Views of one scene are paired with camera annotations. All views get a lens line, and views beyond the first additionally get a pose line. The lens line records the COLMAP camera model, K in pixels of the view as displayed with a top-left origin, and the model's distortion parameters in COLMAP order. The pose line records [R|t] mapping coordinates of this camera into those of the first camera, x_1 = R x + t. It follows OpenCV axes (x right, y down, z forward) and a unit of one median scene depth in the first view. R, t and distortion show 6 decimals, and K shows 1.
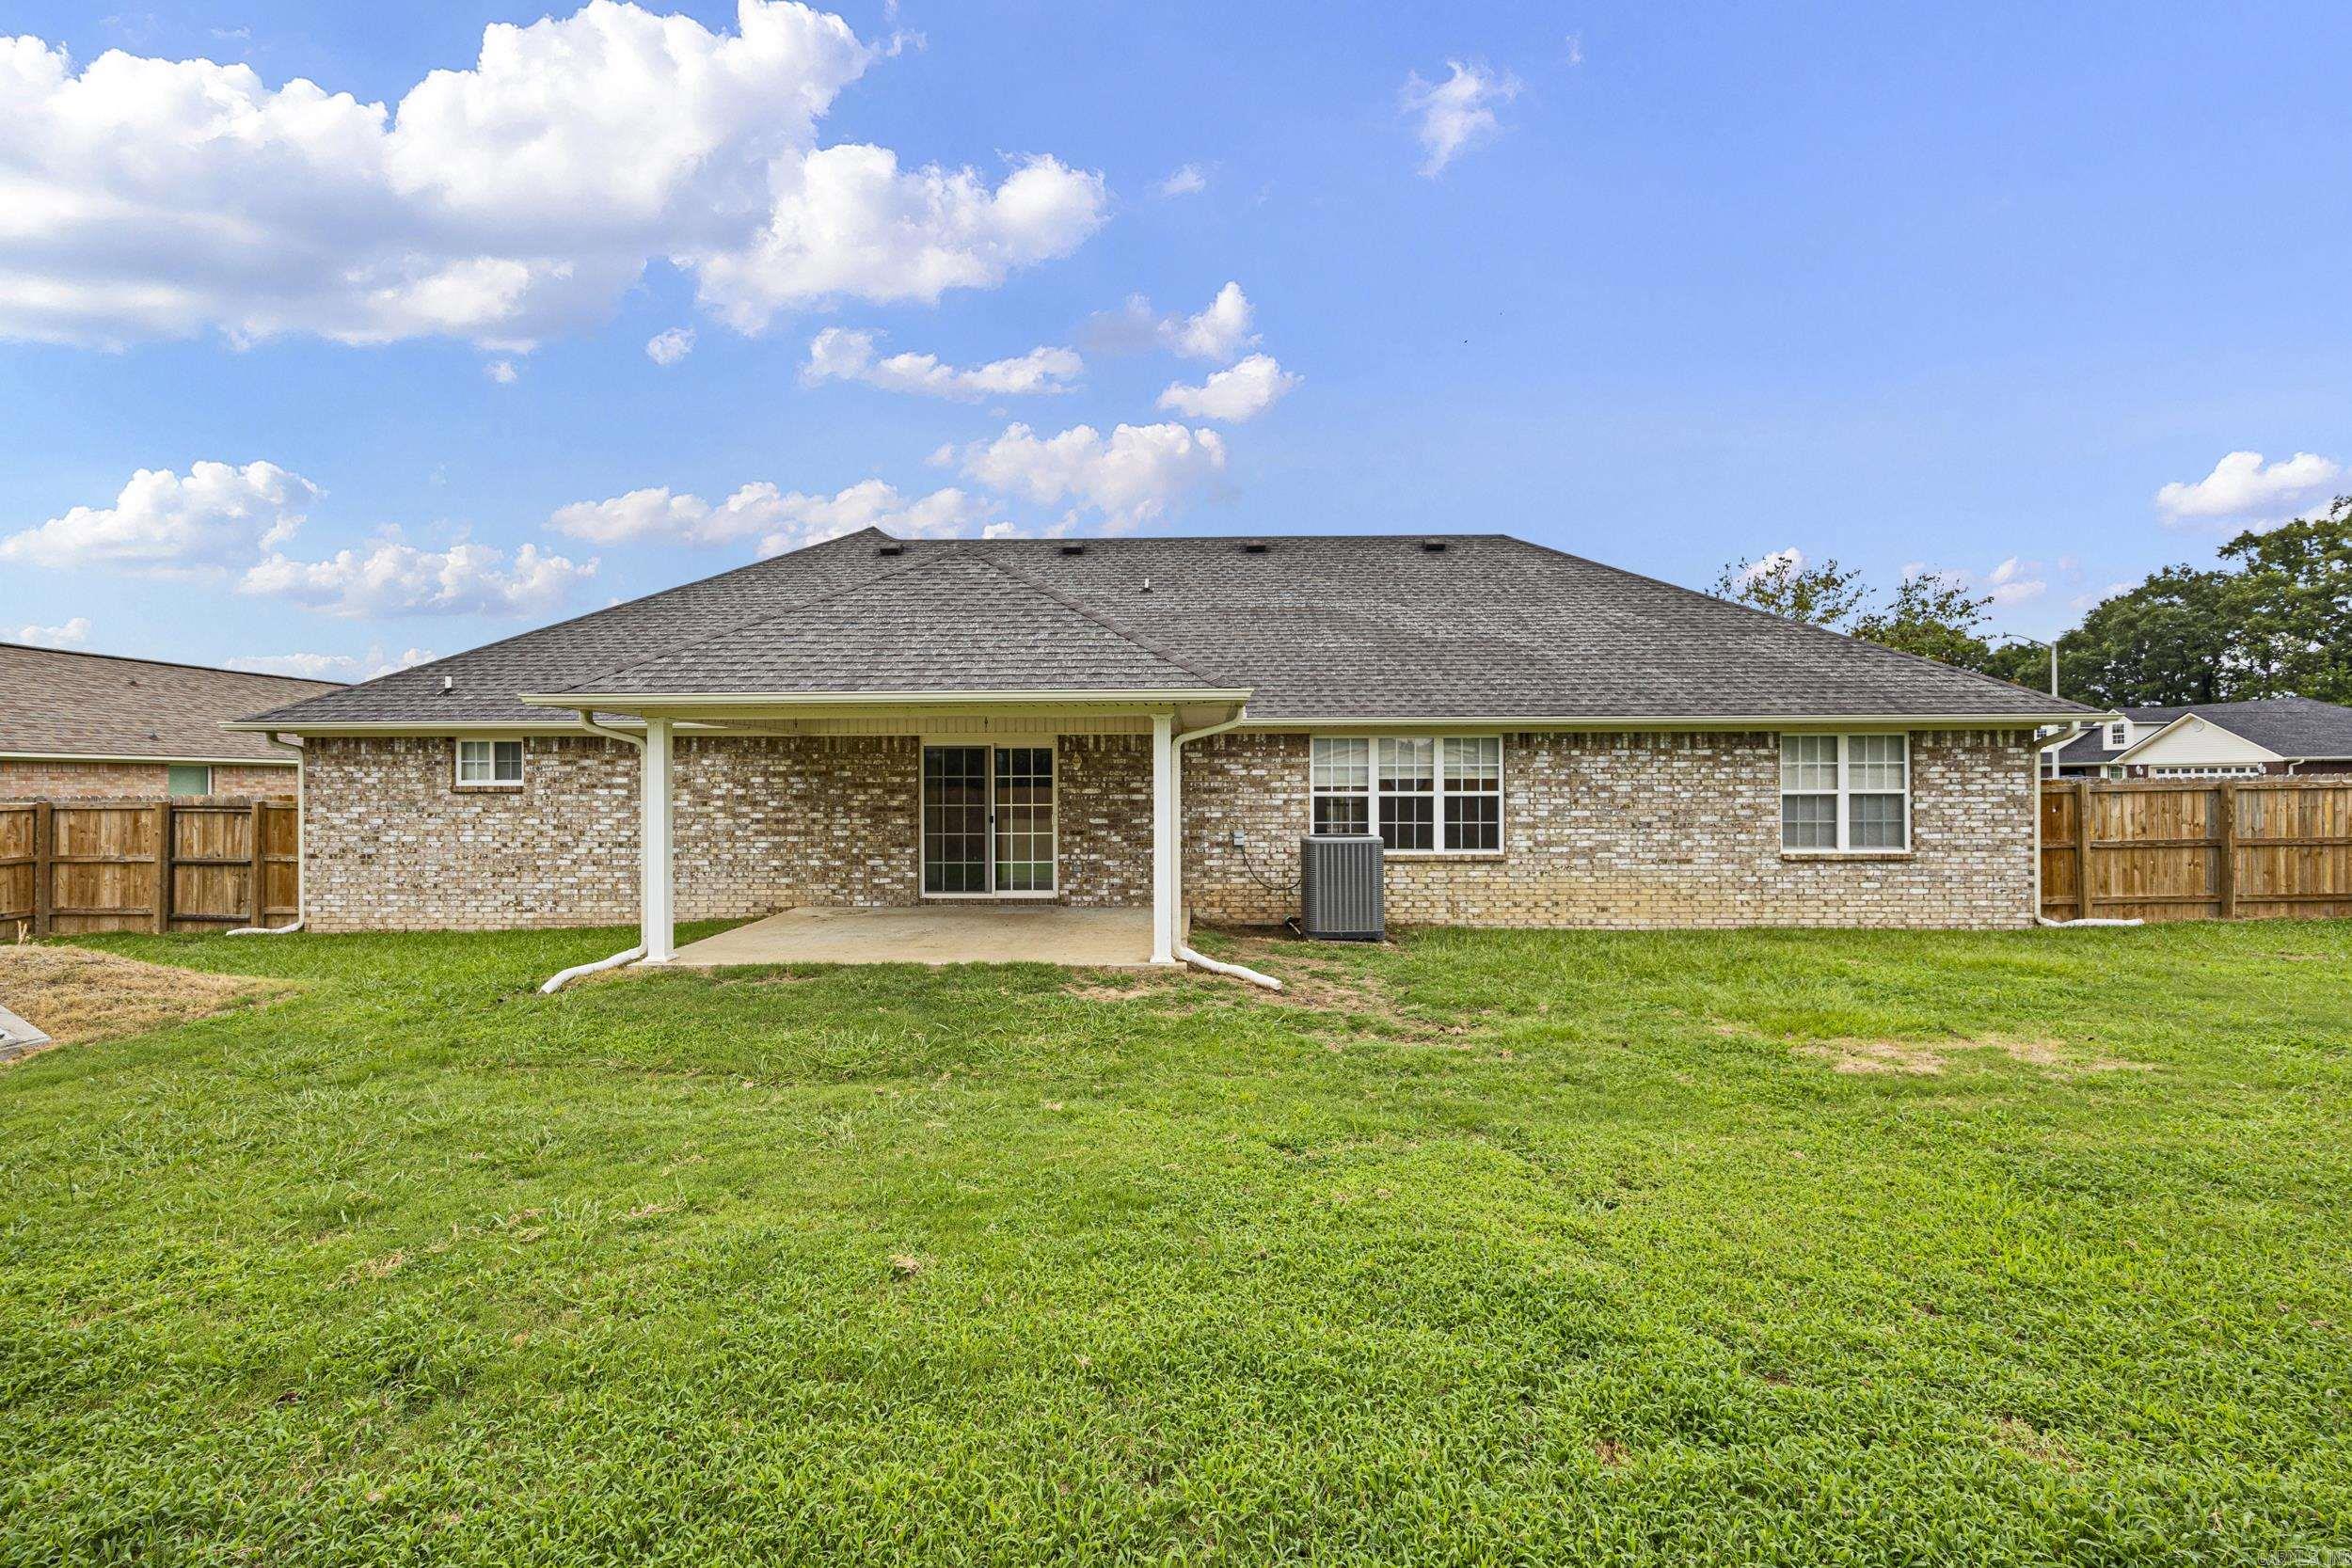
lens RADIAL K [[948.8, 0, 1176.0], [0, 948.8, 784.0], [0, 0, 1]] dist [0.000601, 0.000130]
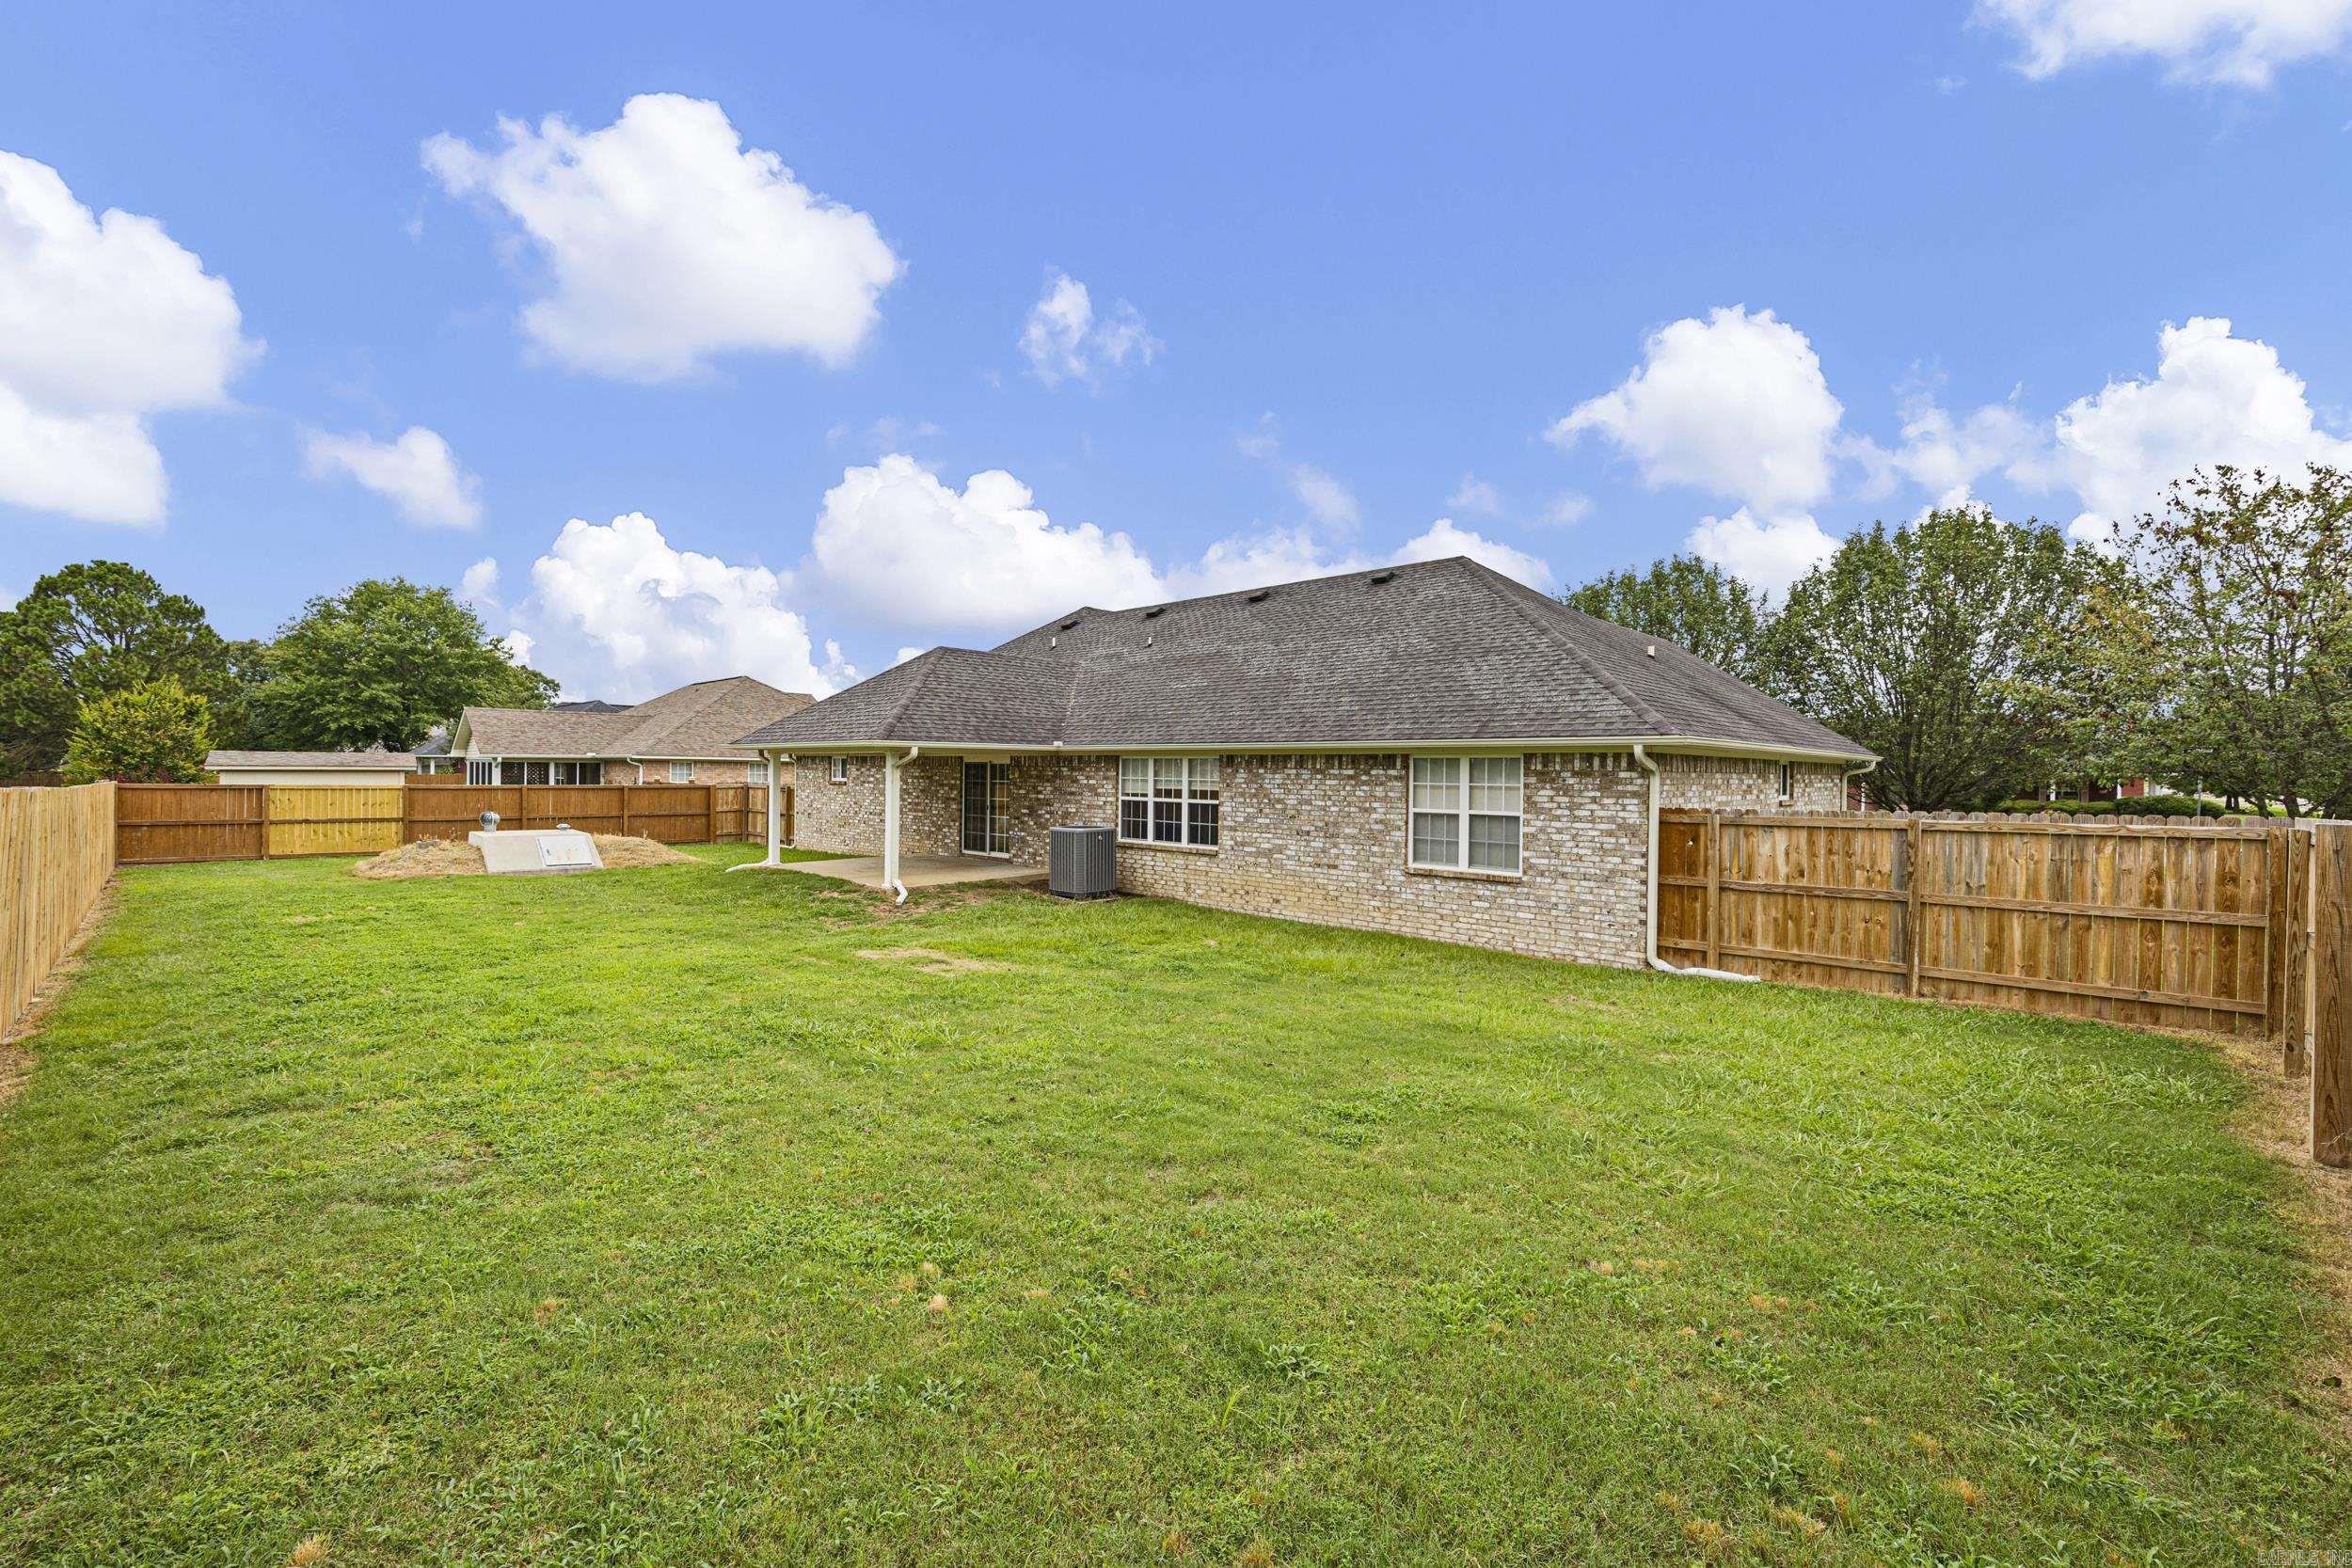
lens RADIAL K [[948.8, 0, 1176.0], [0, 948.8, 784.0], [0, 0, 1]] dist [0.000601, 0.000130]
pose [[0.736422, 0.021882, -0.676168, 1.144800], [-0.020970, 0.999735, 0.009515, -0.025173], [0.676197, 0.007172, 0.736686, 0.021999]]
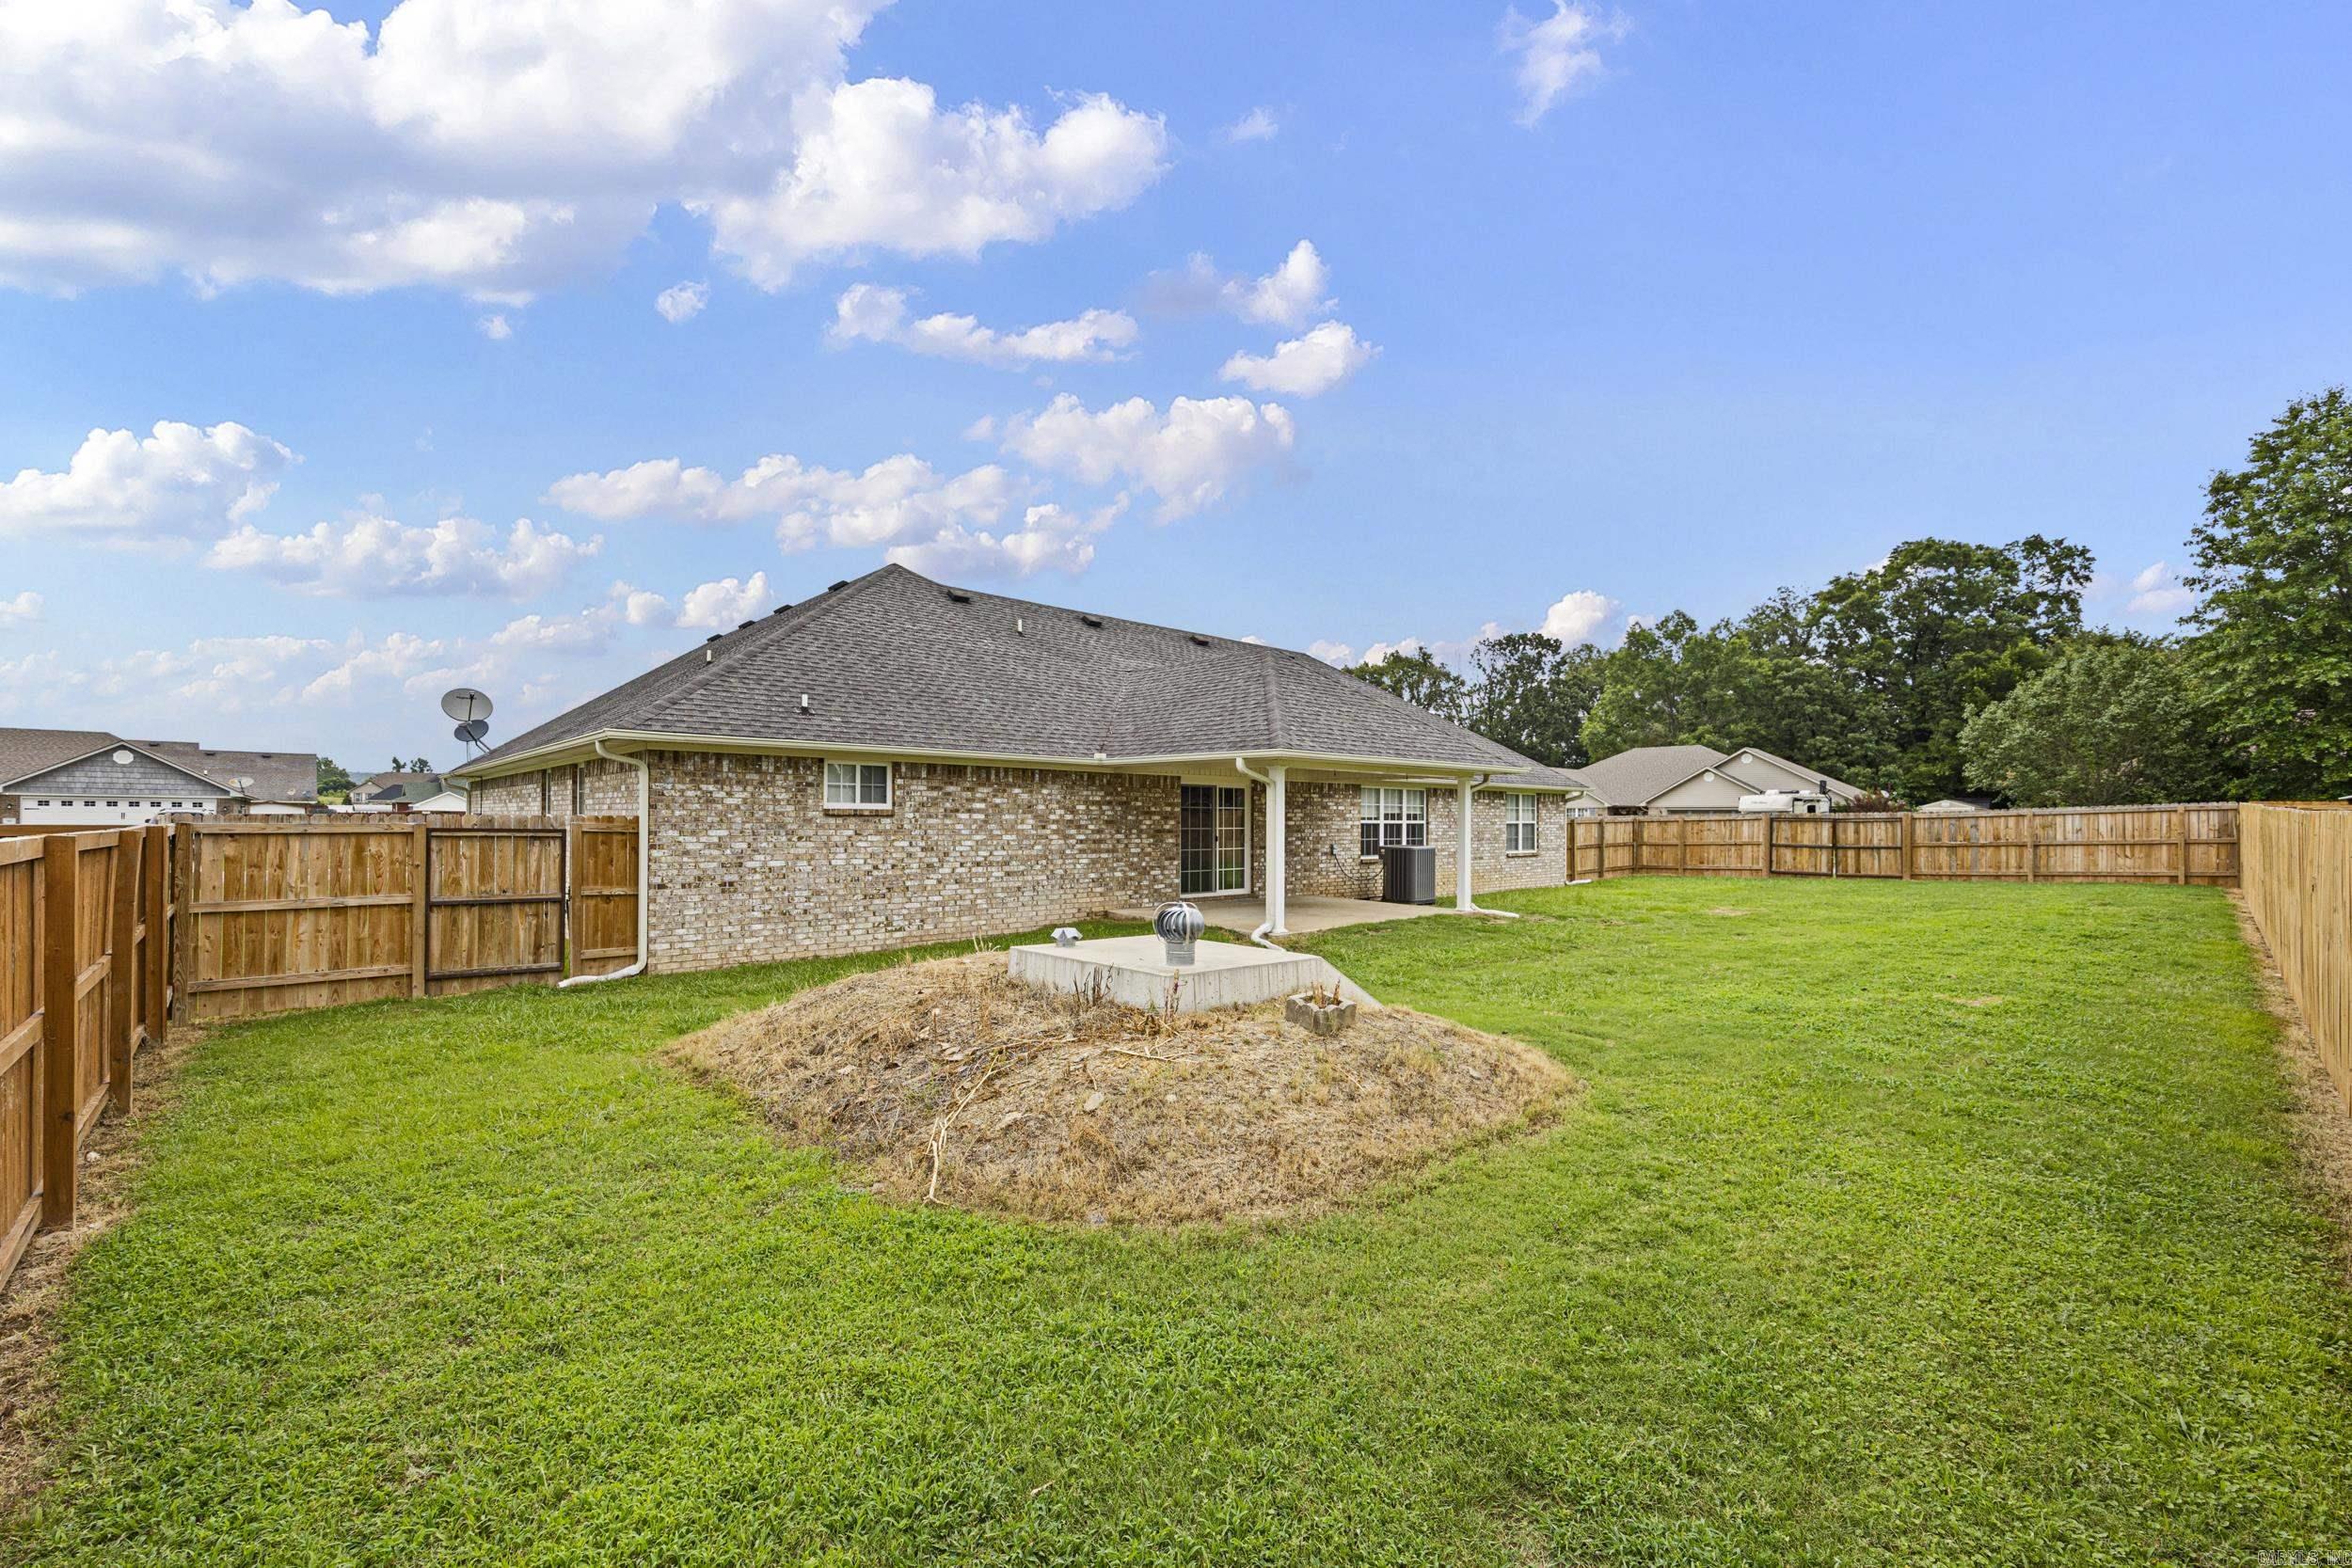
lens RADIAL K [[957.7, 0, 1176.4], [0, 957.7, 801.5], [0, 0, 1]] dist [0.013698, 0.000049]
pose [[0.719964, 0.020456, 0.693710, -1.210879], [-0.013343, 0.999789, -0.015634, 0.005690], [-0.693883, 0.002000, 0.720085, 0.036761]]
